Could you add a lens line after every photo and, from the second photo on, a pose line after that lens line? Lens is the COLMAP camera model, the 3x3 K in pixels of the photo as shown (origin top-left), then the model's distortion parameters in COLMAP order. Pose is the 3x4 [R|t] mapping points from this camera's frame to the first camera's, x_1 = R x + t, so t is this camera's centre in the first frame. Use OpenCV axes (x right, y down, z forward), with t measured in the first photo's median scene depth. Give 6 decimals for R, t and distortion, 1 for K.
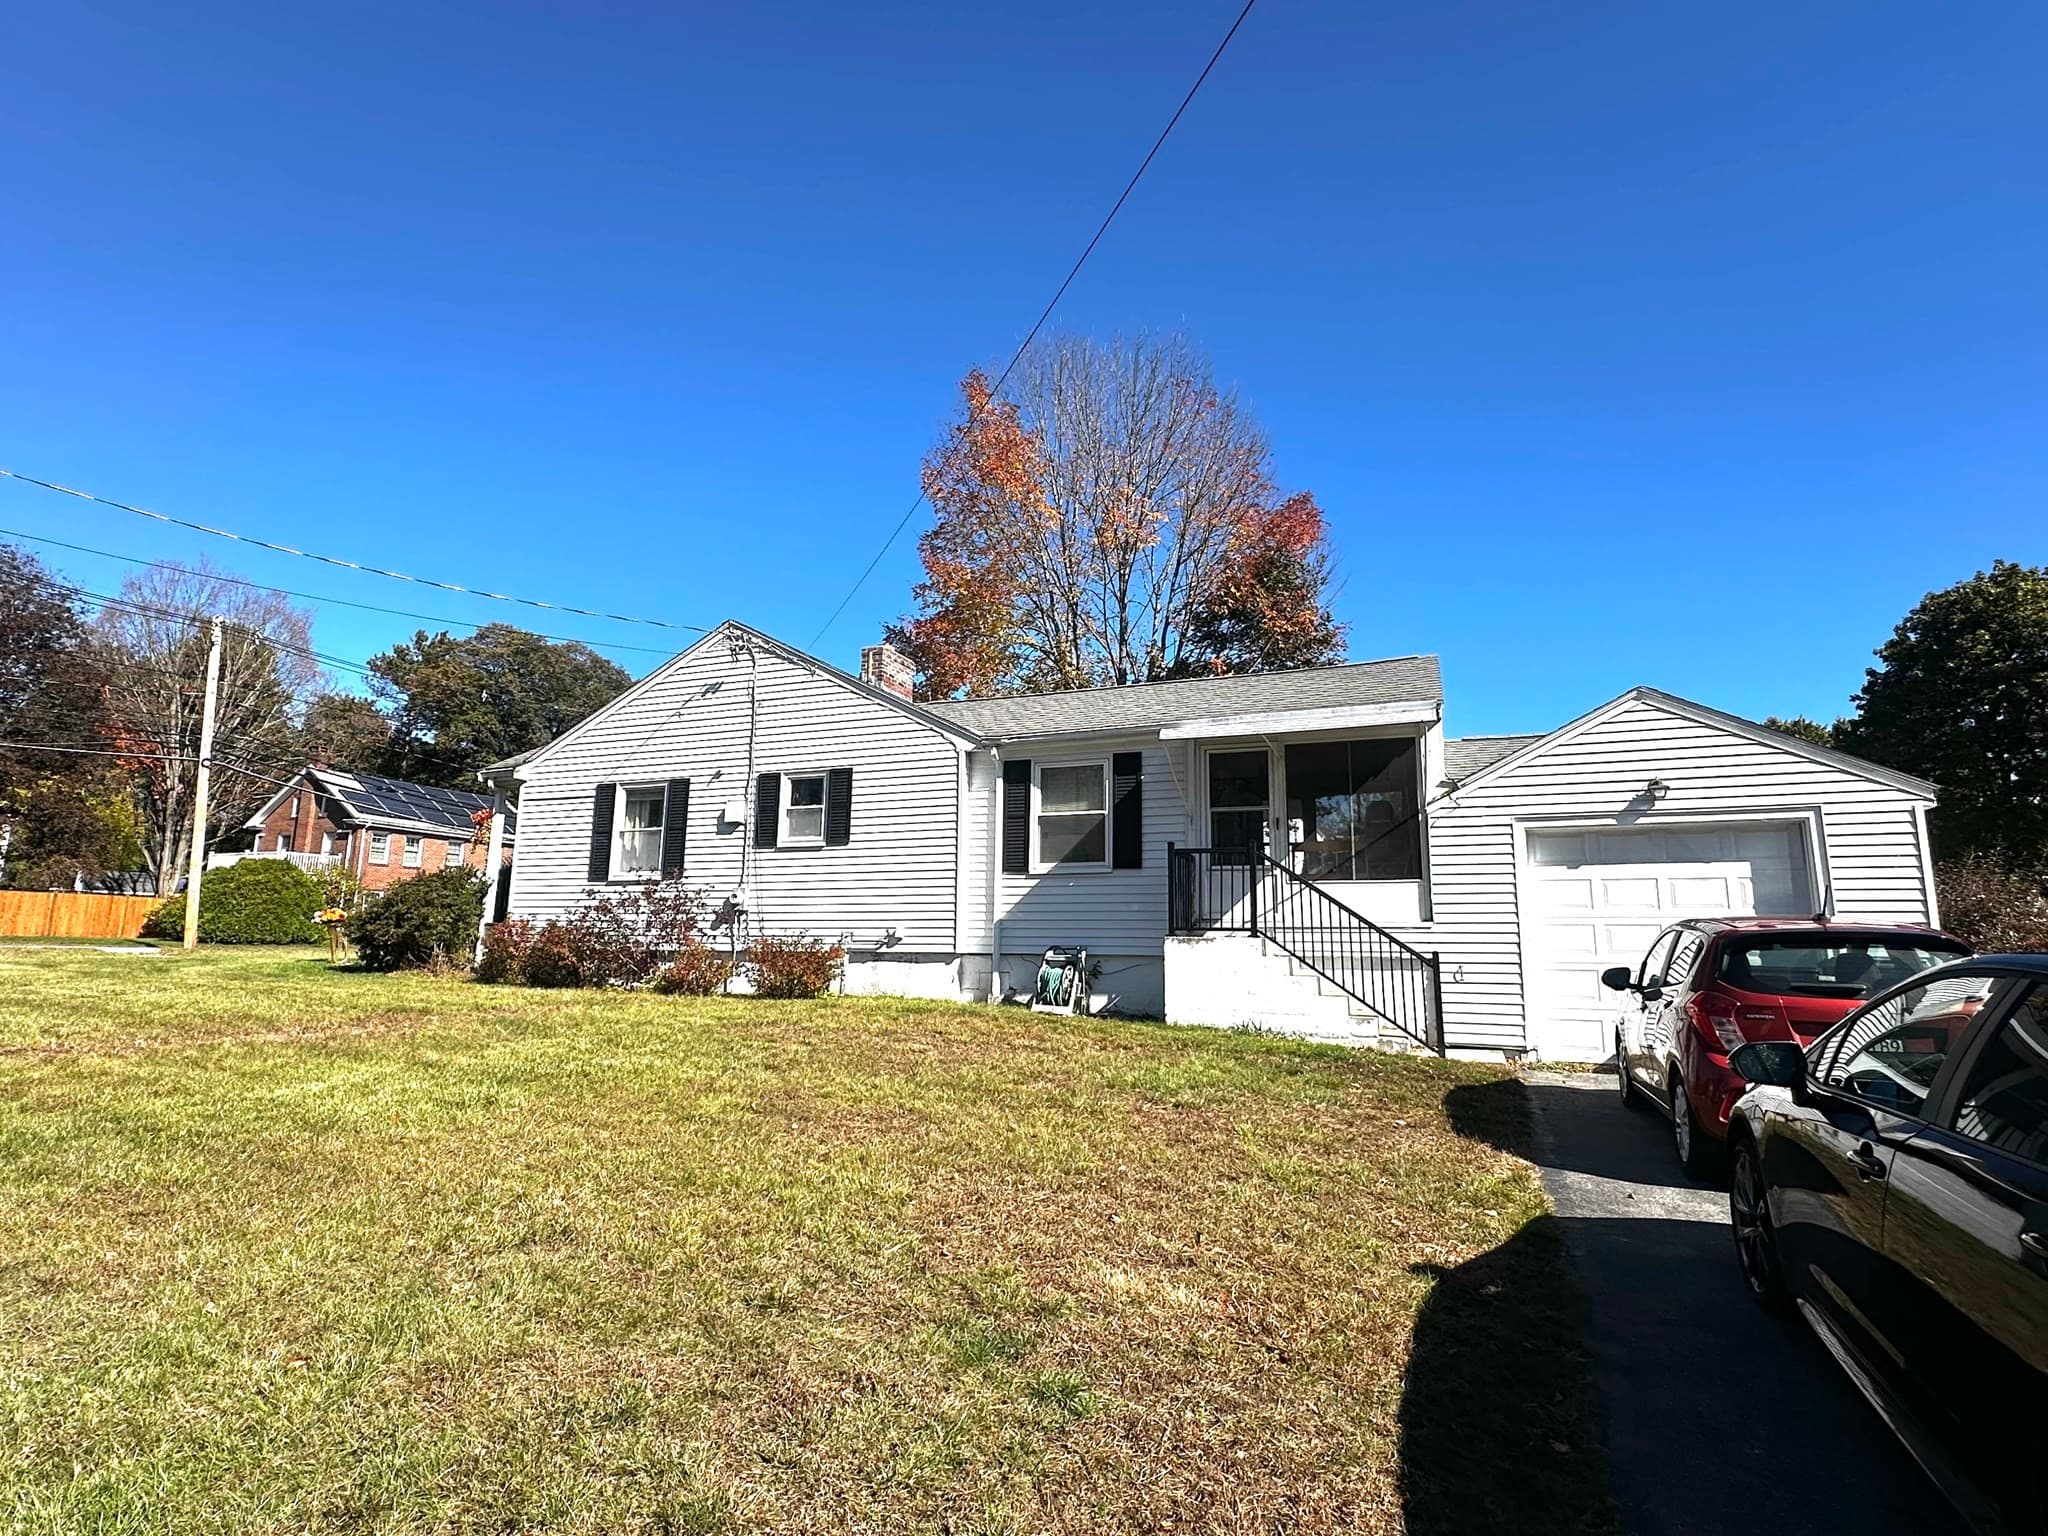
lens RADIAL K [[1030.5, 0, 1023.8], [0, 1030.5, 769.1], [0, 0, 1]] dist [-0.004113, 0.000444]
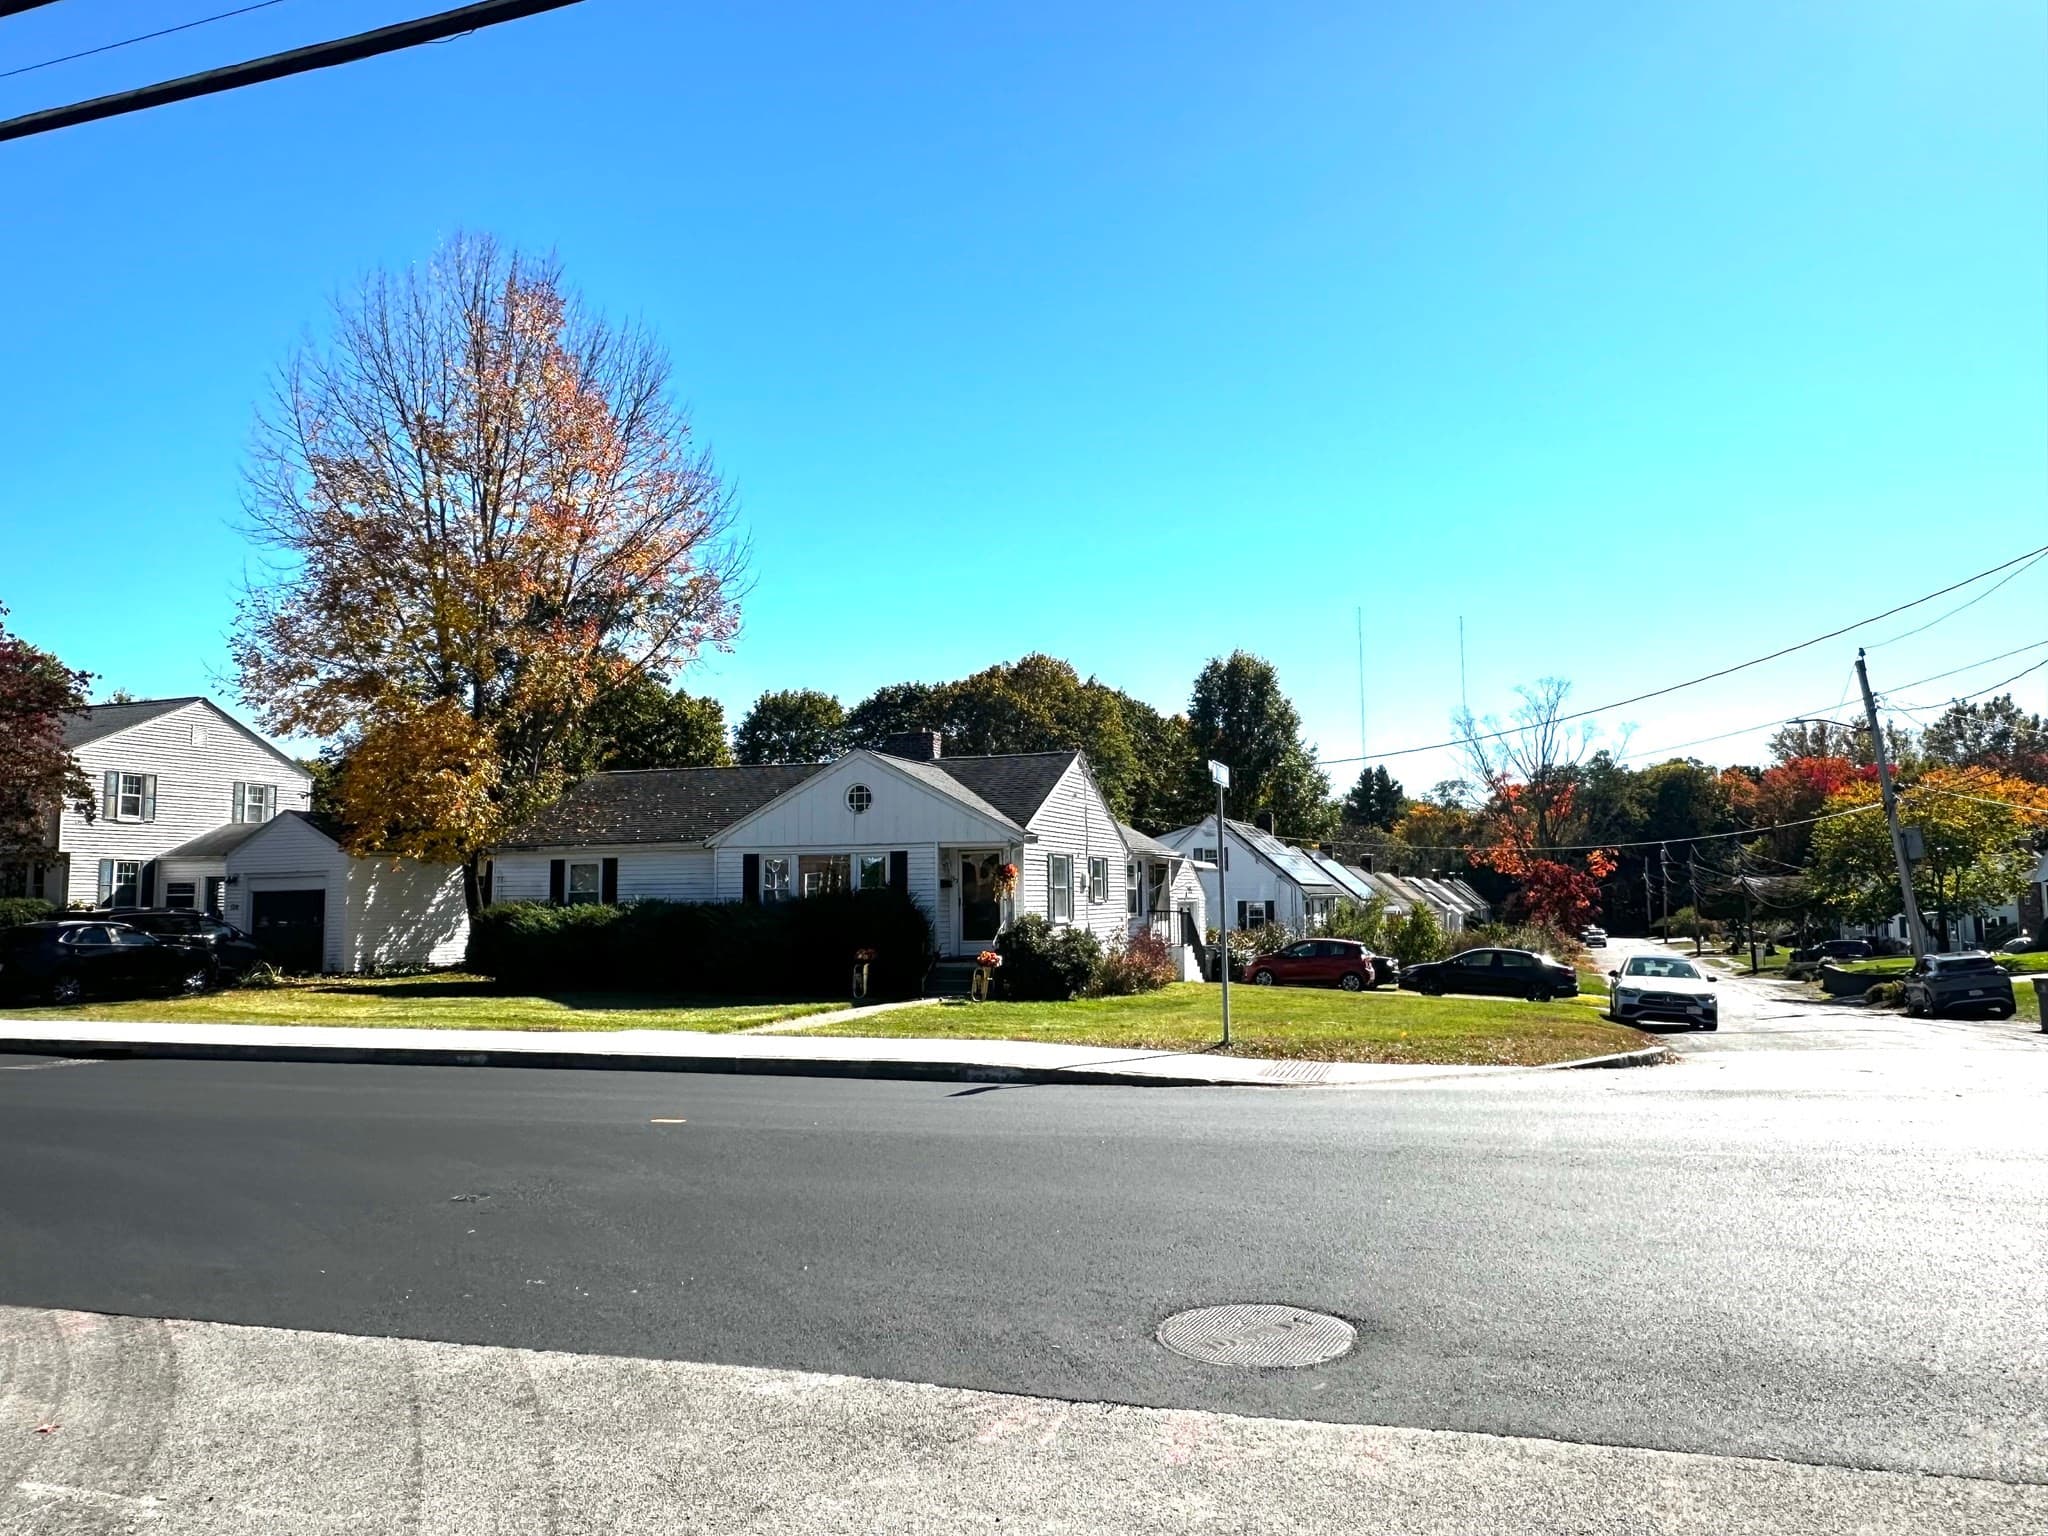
lens RADIAL K [[1420.7, 0, 1035.9], [0, 1420.7, 748.2], [0, 0, 1]] dist [-0.003635, -0.000207]
pose [[-0.054573, 0.094760, 0.994003, -2.686360], [-0.169481, 0.980163, -0.102746, 0.088304], [-0.984021, -0.174071, -0.037430, 1.296814]]
